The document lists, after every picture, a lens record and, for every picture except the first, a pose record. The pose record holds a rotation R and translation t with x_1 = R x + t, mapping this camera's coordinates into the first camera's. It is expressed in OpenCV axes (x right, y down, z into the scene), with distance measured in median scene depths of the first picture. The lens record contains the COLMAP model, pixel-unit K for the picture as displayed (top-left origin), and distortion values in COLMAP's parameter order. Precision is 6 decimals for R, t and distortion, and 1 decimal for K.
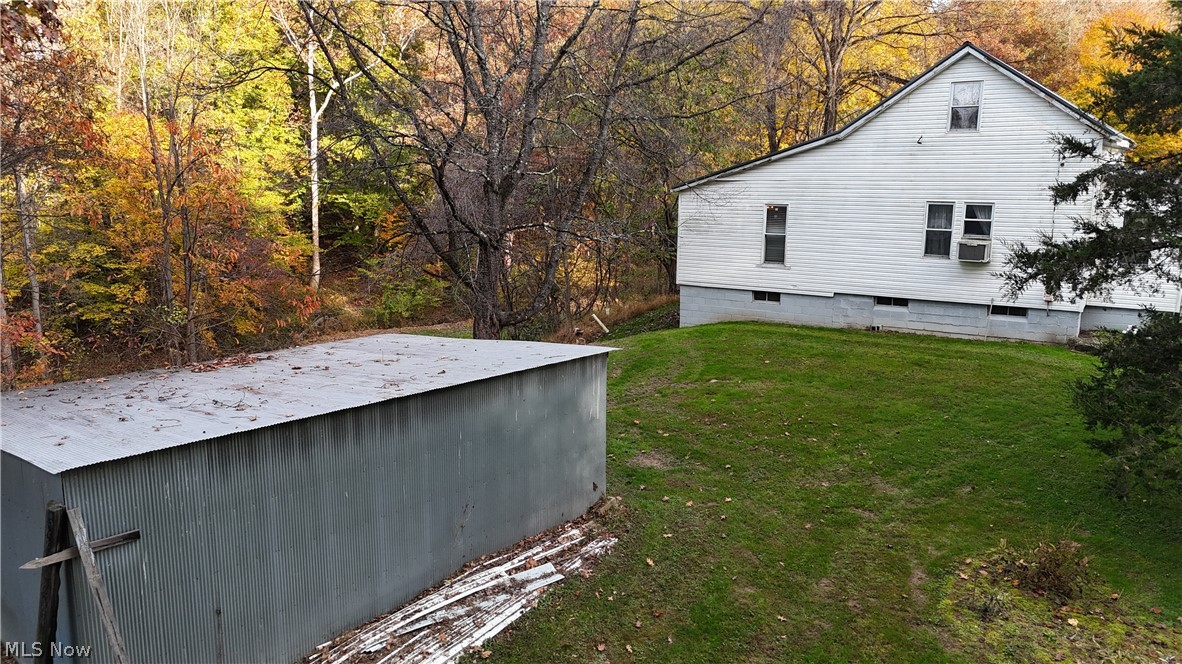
lens RADIAL K [[864.2, 0, 591.0], [0, 864.2, 332.0], [0, 0, 1]] dist [0.112203, -0.154325]
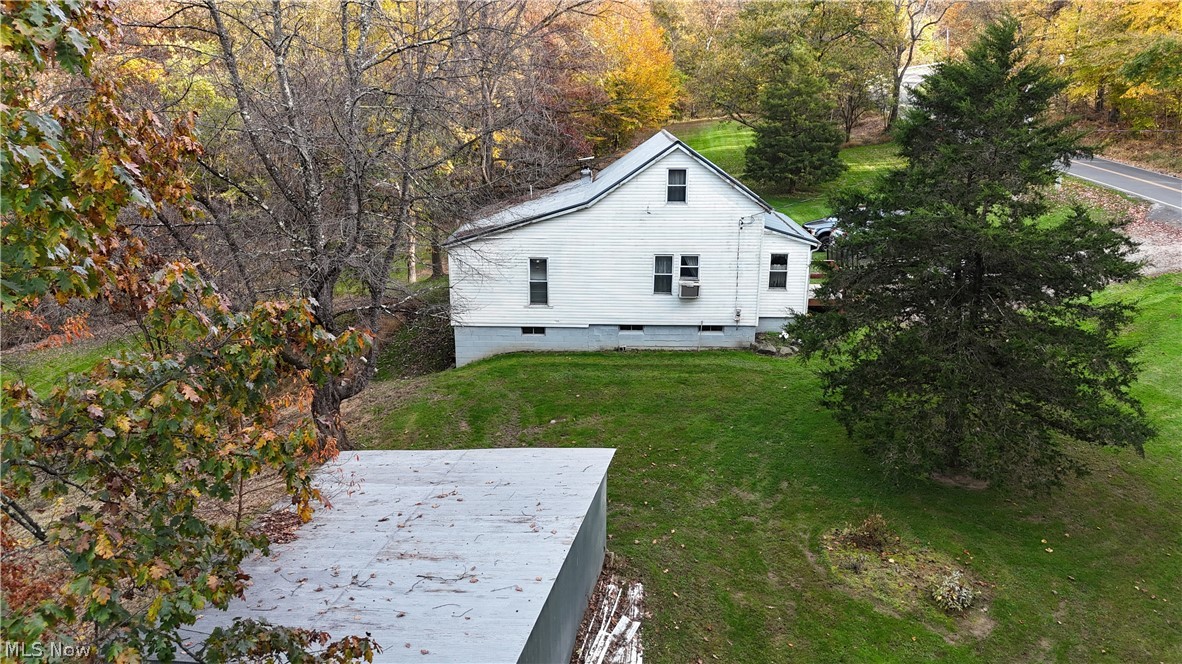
lens RADIAL K [[864.2, 0, 591.0], [0, 864.2, 332.0], [0, 0, 1]] dist [0.112203, -0.154325]
pose [[0.852245, -0.138787, 0.504397, -0.394157], [0.096820, 0.989355, 0.108636, -0.187728], [-0.514105, -0.043749, 0.856611, -0.096915]]
